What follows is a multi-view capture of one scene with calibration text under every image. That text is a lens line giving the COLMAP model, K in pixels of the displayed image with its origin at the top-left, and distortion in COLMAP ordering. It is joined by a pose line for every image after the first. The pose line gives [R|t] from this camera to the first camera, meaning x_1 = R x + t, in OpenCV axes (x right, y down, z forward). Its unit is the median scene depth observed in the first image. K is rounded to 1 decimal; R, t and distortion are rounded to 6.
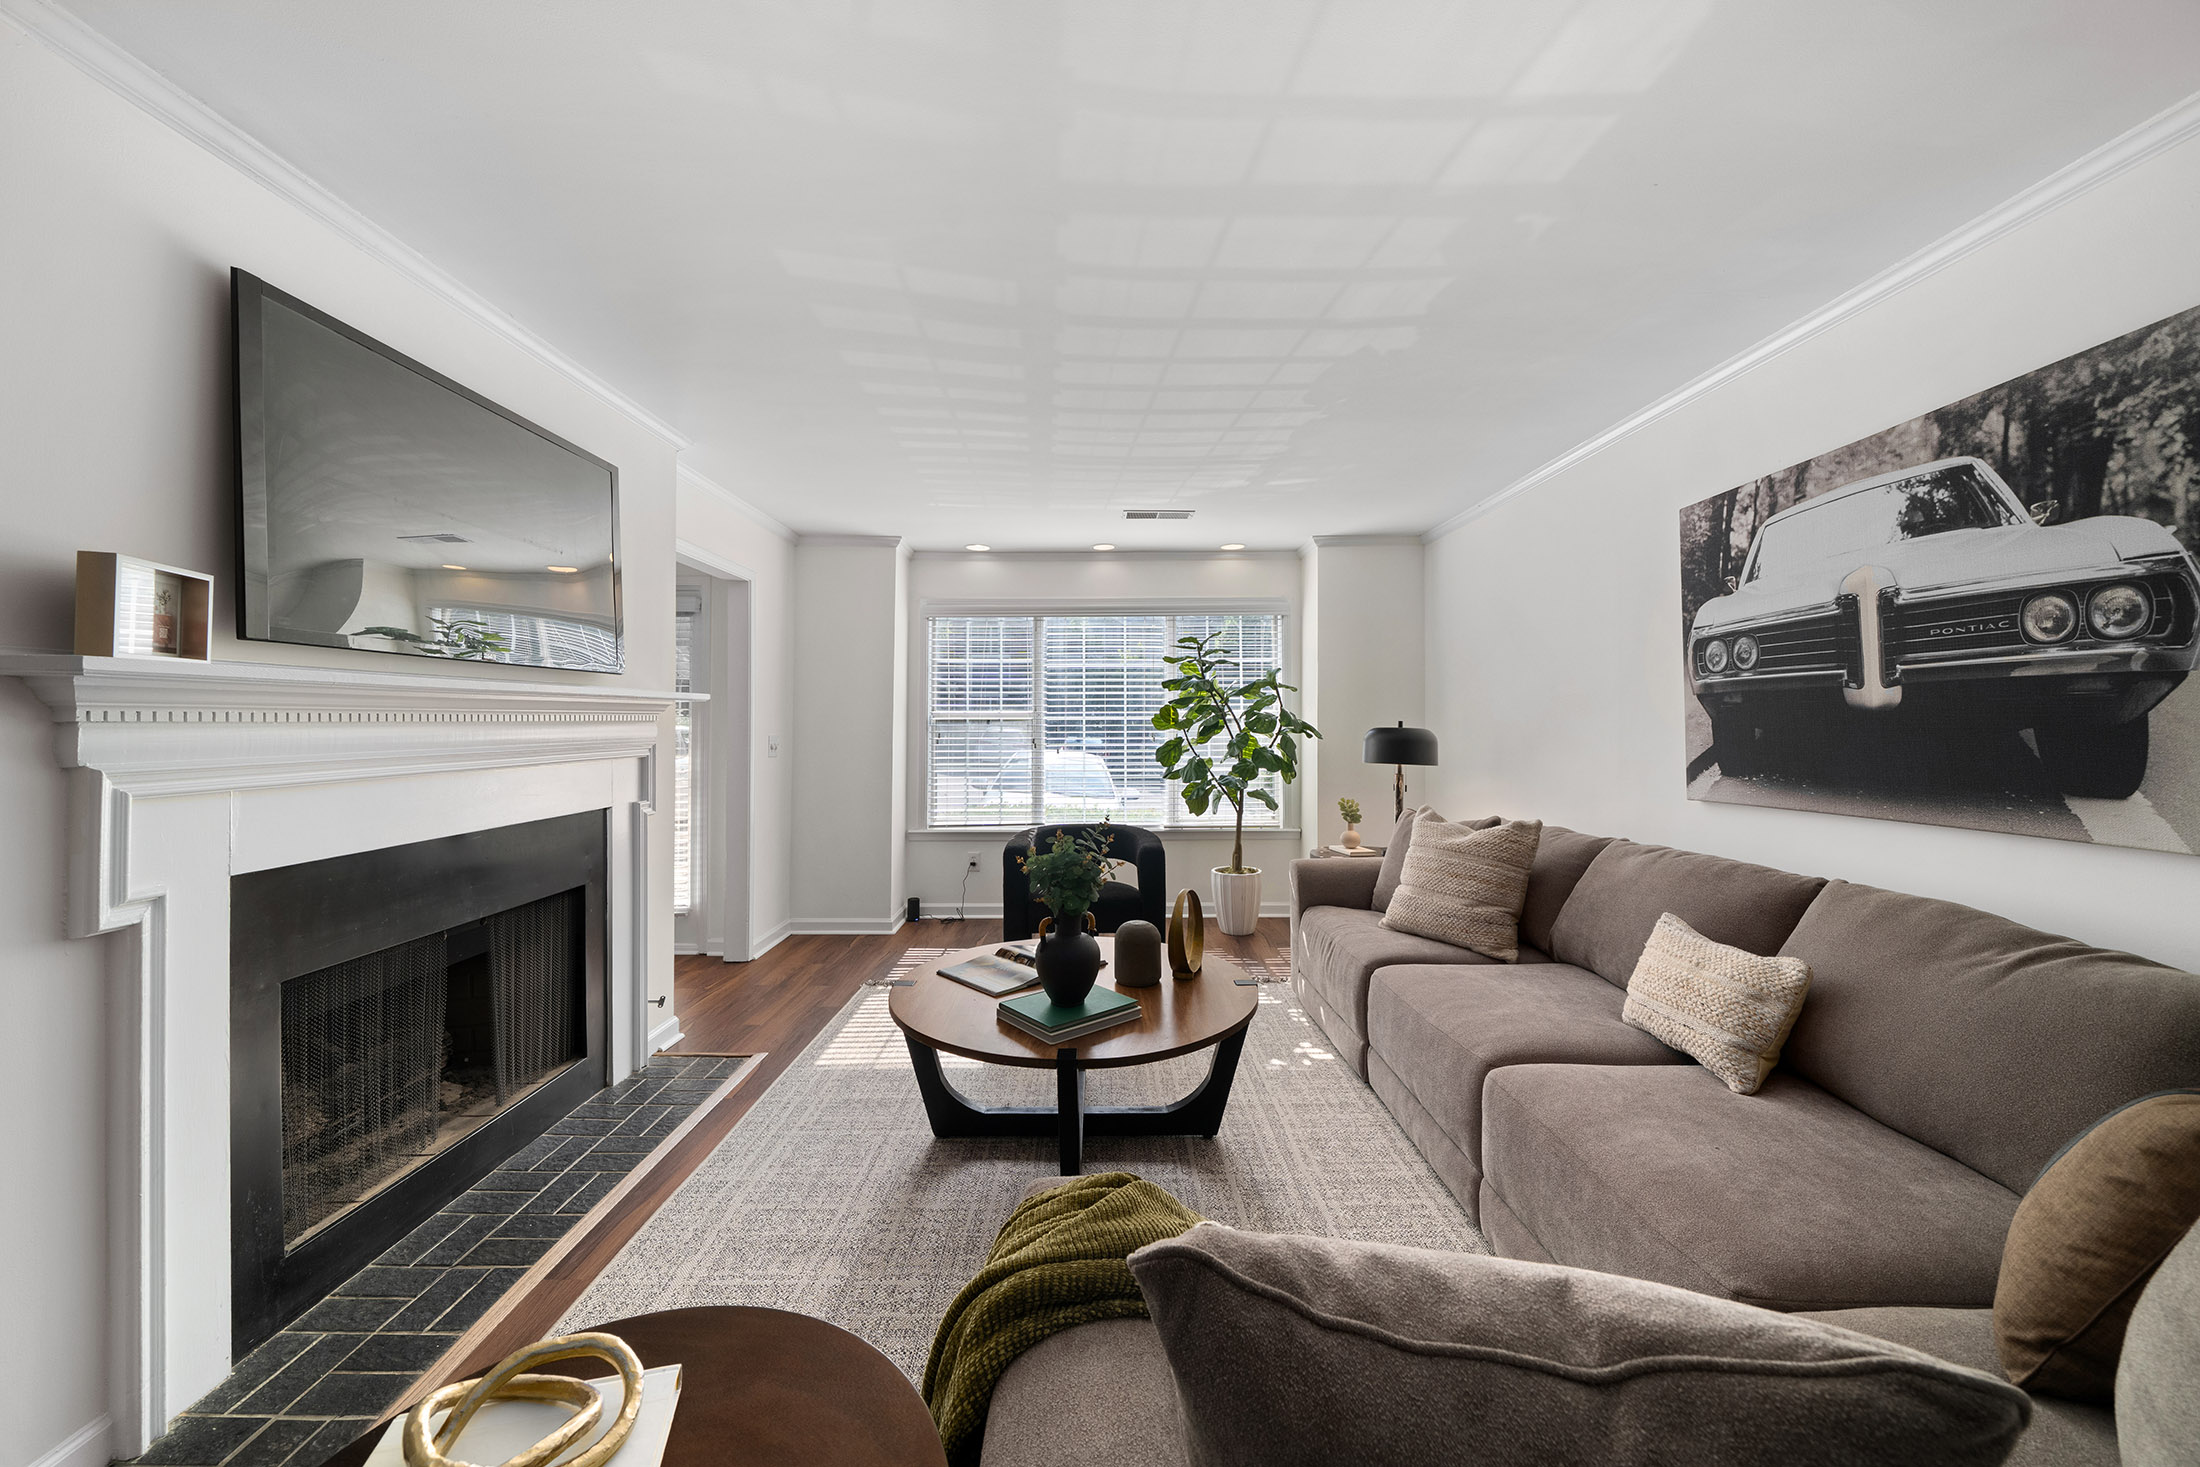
lens RADIAL K [[825.7, 0, 1101.8], [0, 825.7, 715.6], [0, 0, 1]] dist [-0.000584, -0.000088]
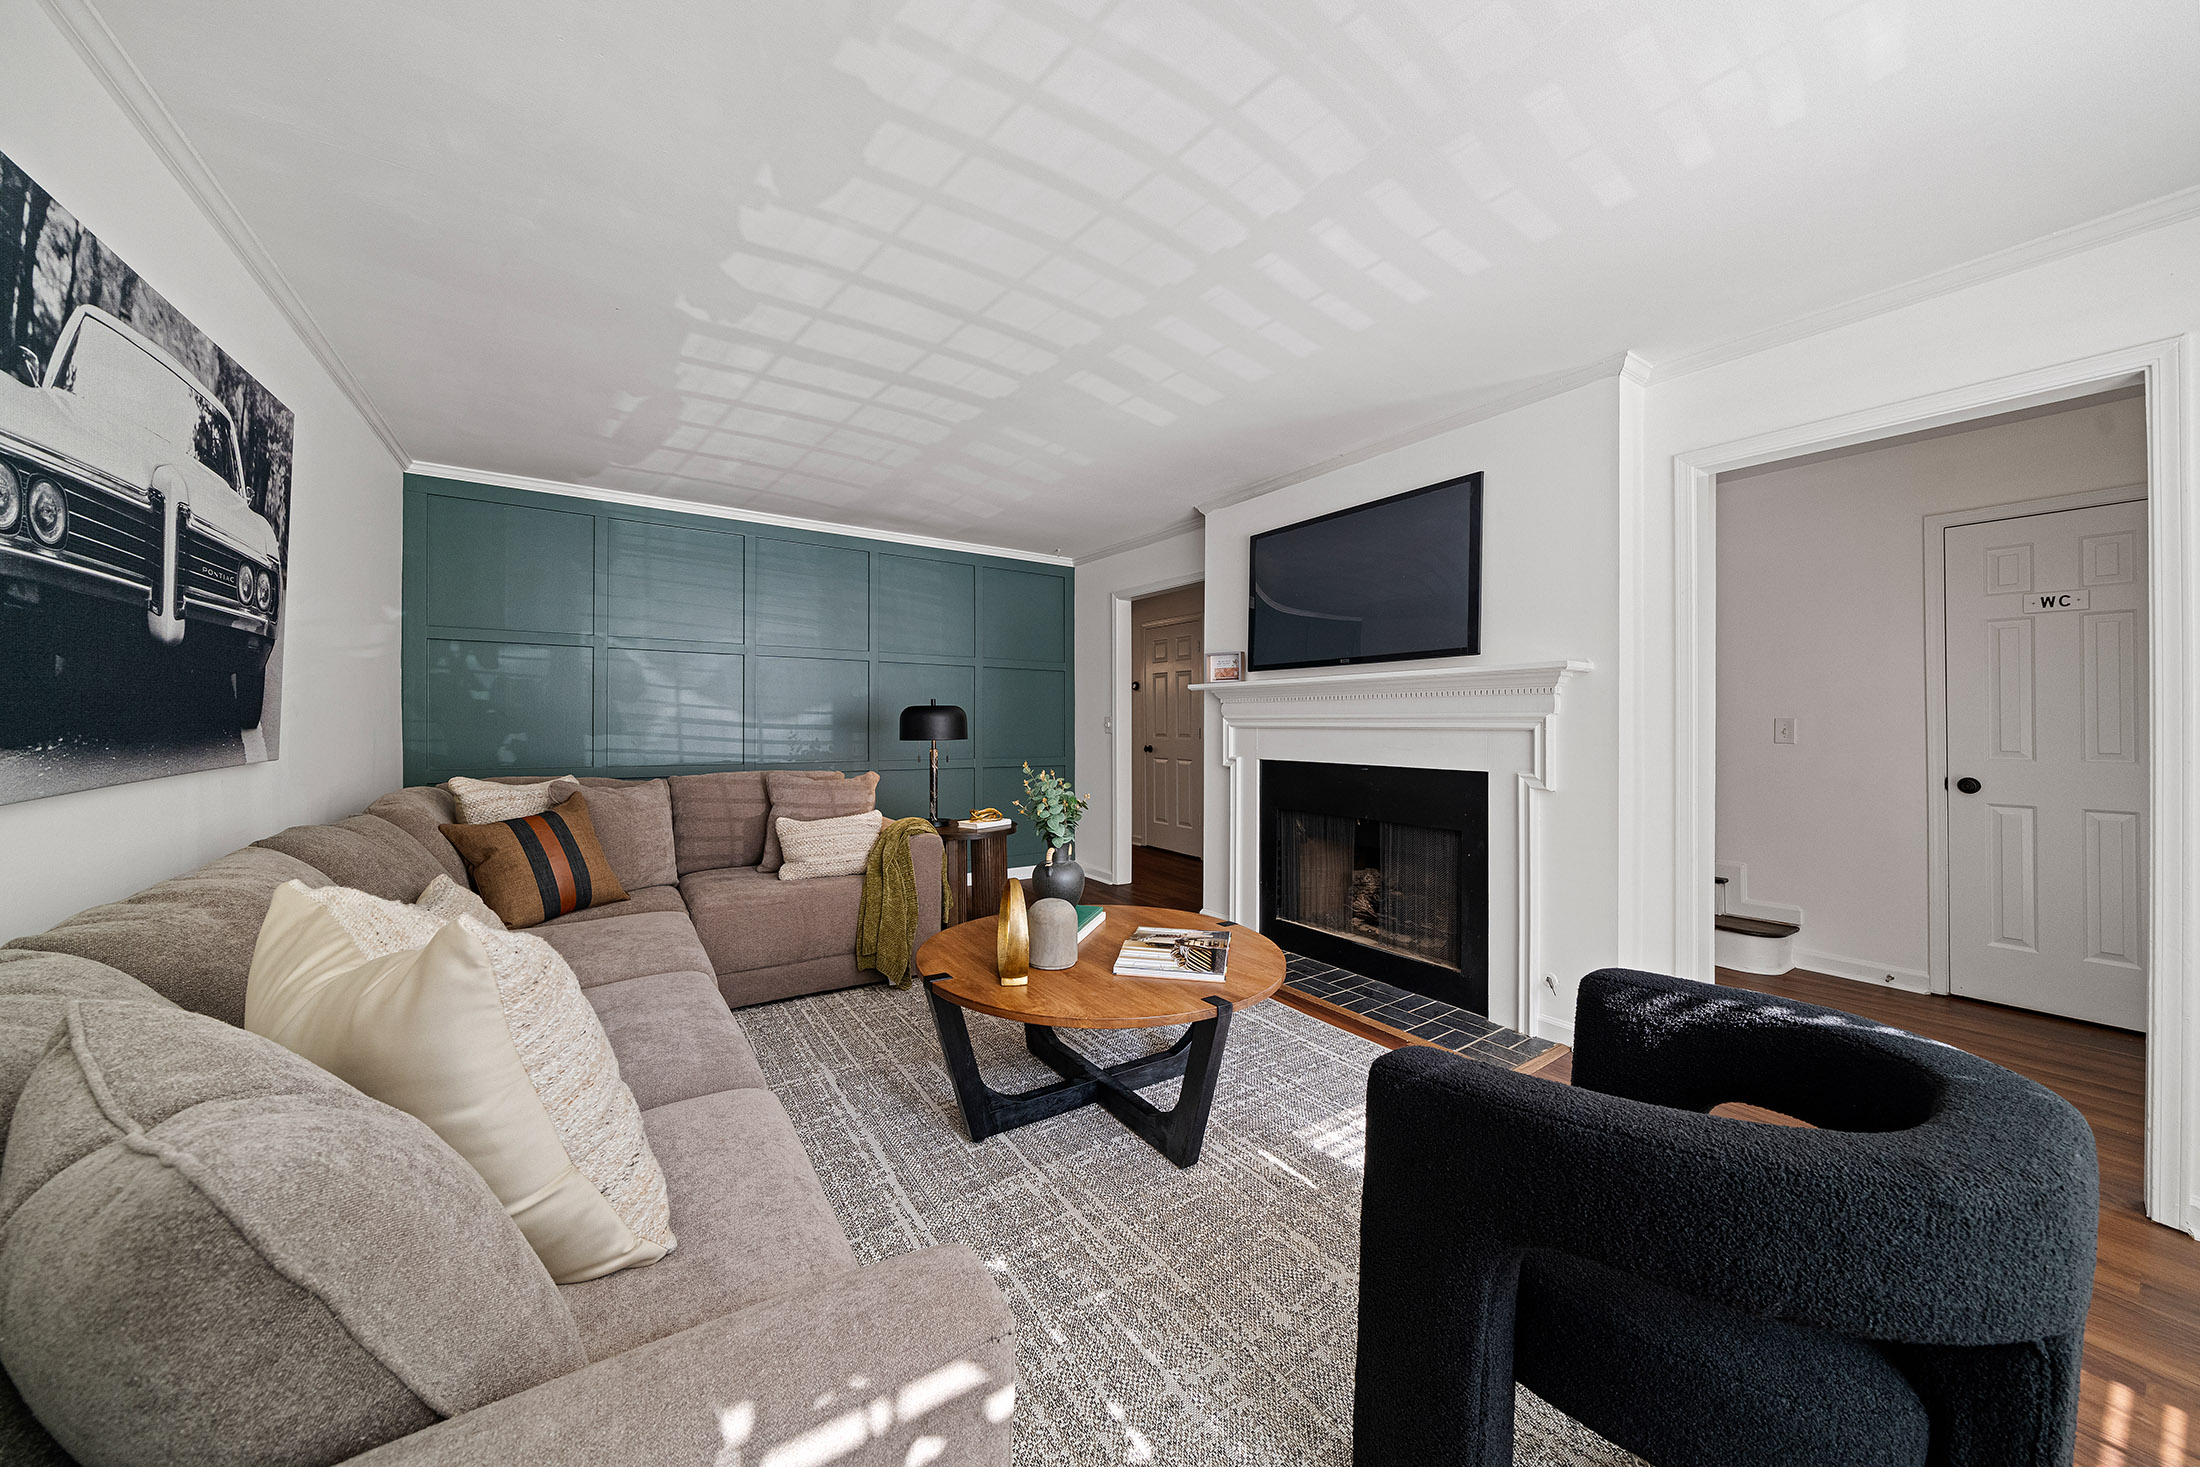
lens RADIAL K [[755.4, 0, 1101.1], [0, 755.4, 725.1], [0, 0, 1]] dist [-0.001142, -0.000217]
pose [[-0.839453, -0.004108, -0.543417, 0.472585], [-0.003575, 0.999992, -0.002037, 0.059890], [0.543421, 0.000233, -0.839460, 1.781556]]
